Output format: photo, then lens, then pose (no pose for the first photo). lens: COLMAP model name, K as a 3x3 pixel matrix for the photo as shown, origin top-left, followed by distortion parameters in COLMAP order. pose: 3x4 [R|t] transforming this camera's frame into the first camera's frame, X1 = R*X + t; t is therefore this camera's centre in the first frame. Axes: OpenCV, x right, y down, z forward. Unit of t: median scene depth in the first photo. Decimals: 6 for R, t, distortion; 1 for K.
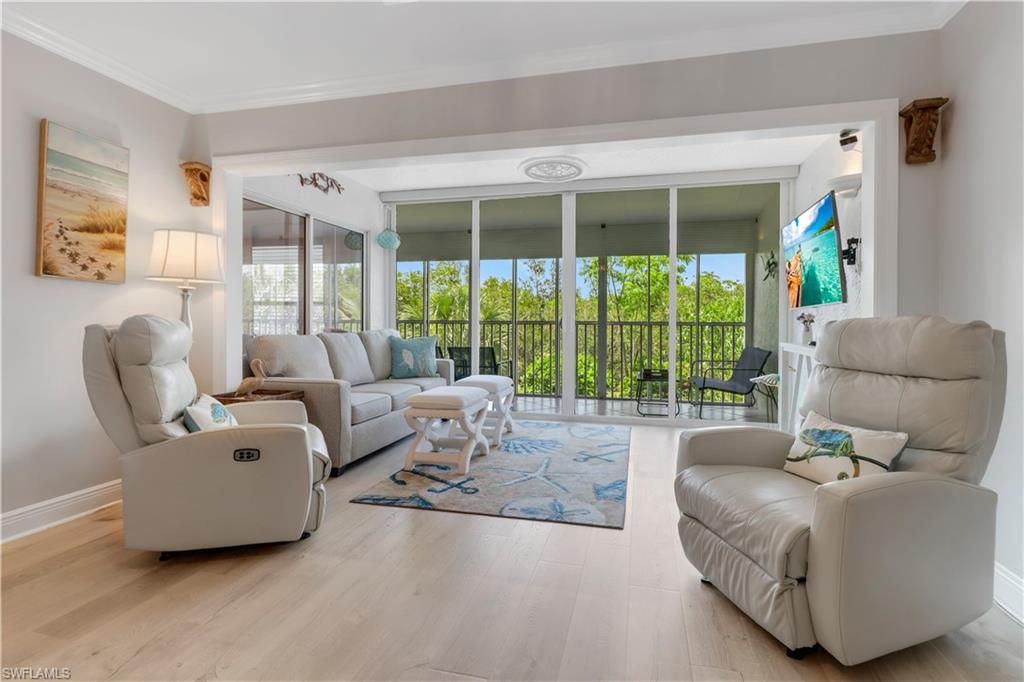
lens RADIAL K [[508.4, 0, 466.2], [0, 508.4, 321.5], [0, 0, 1]] dist [-0.000121, -0.000984]
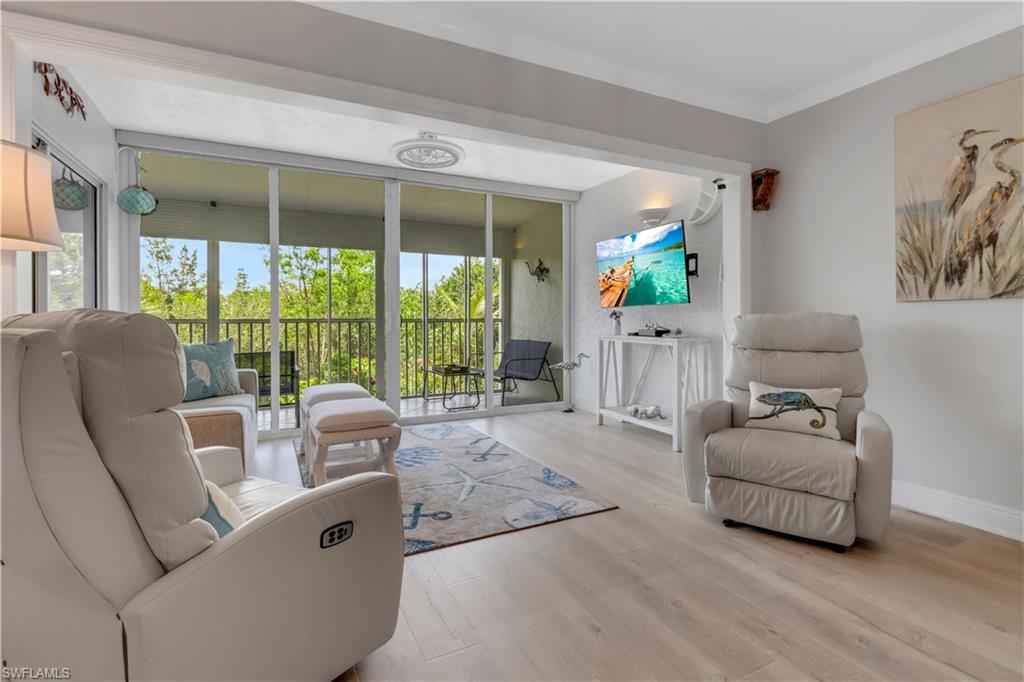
lens RADIAL K [[521.1, 0, 505.6], [0, 521.1, 317.4], [0, 0, 1]] dist [0.002303, -0.001346]
pose [[0.732830, -0.004867, 0.680394, -0.519024], [0.007095, 0.999975, -0.000489, -0.001180], [-0.680374, 0.005186, 0.732846, 0.282789]]
